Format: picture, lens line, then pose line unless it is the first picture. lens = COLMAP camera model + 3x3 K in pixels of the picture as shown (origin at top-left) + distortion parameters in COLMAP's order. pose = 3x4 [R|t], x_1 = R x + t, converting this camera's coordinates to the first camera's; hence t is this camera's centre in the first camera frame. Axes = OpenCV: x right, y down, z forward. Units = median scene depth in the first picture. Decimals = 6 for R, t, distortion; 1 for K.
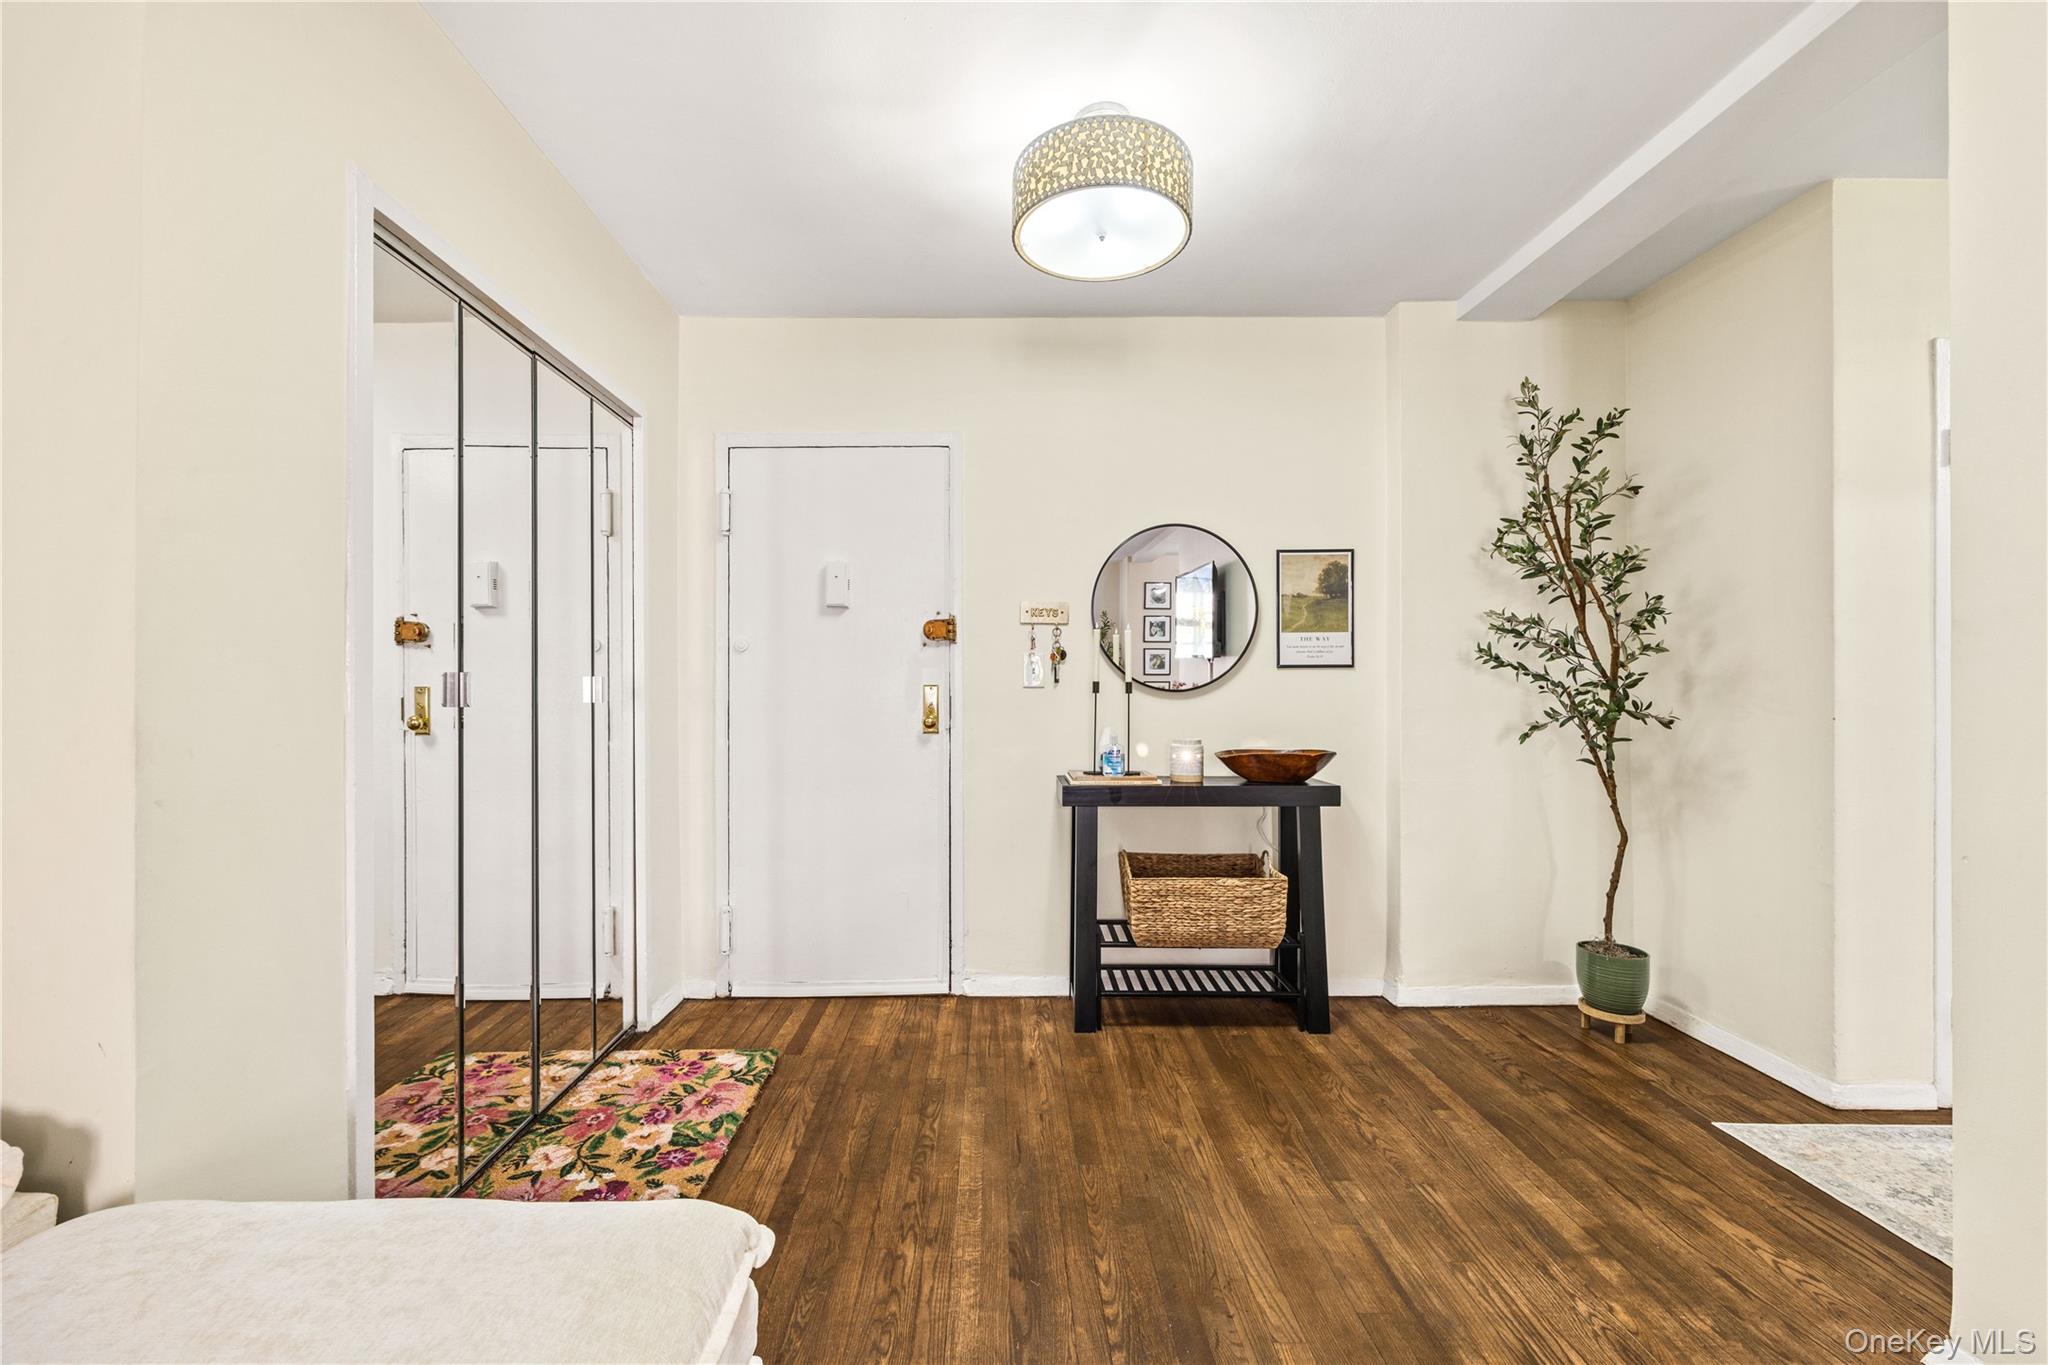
lens RADIAL K [[809.6, 0, 979.3], [0, 809.6, 697.0], [0, 0, 1]] dist [-0.003563, 0.000482]
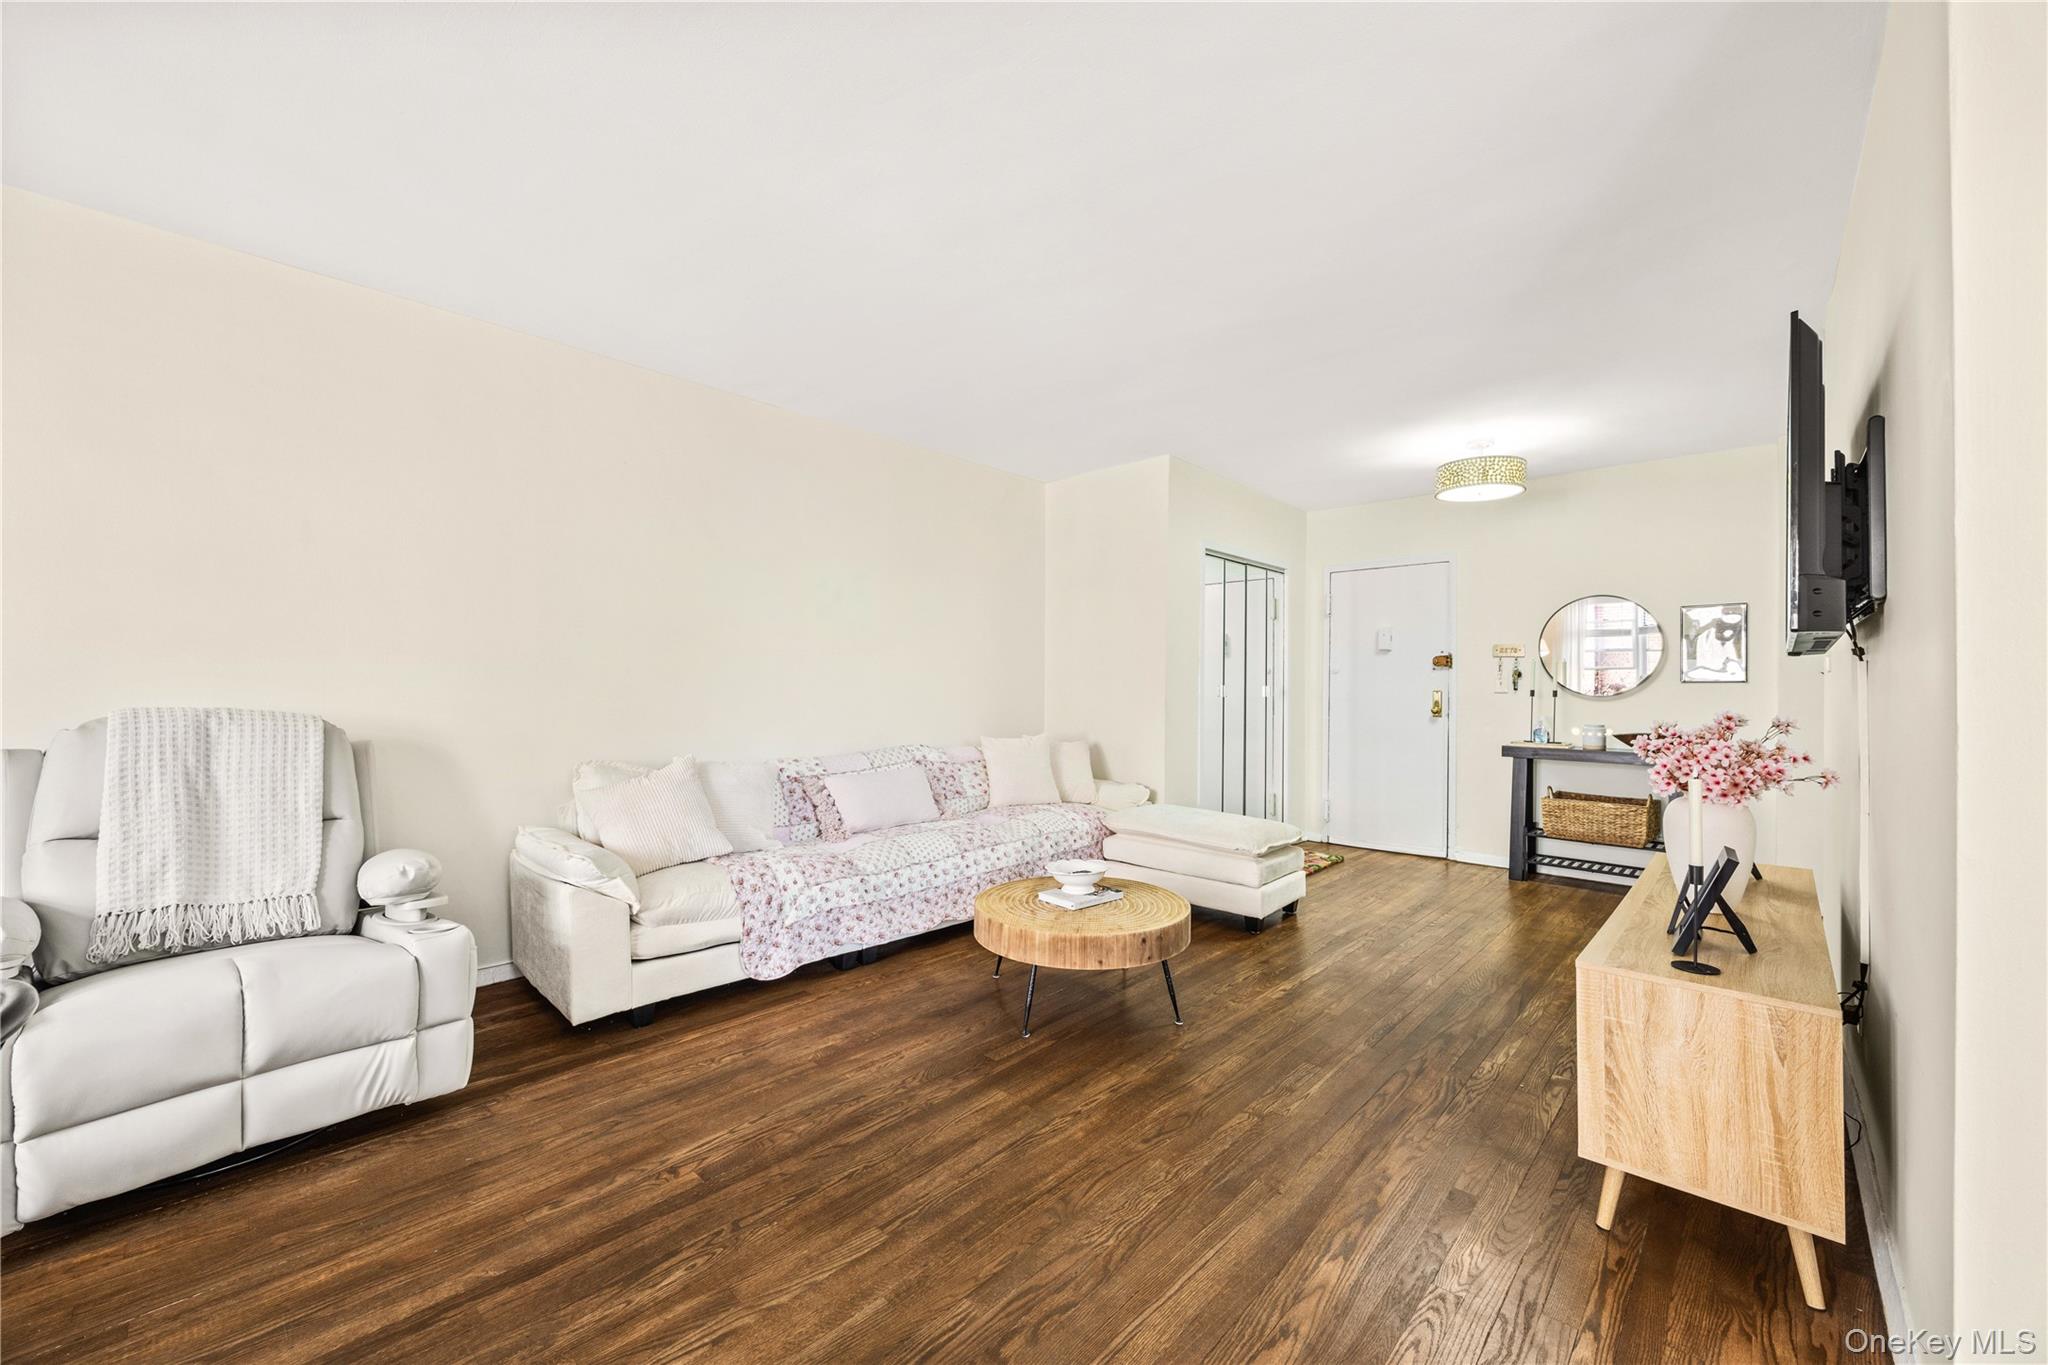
lens RADIAL K [[788.8, 0, 1026.5], [0, 788.8, 680.3], [0, 0, 1]] dist [0.001438, 0.000057]
pose [[0.741103, 0.004573, -0.671376, 0.469189], [-0.011694, 0.999913, -0.006098, -0.016652], [0.671290, 0.012370, 0.741092, -1.005432]]
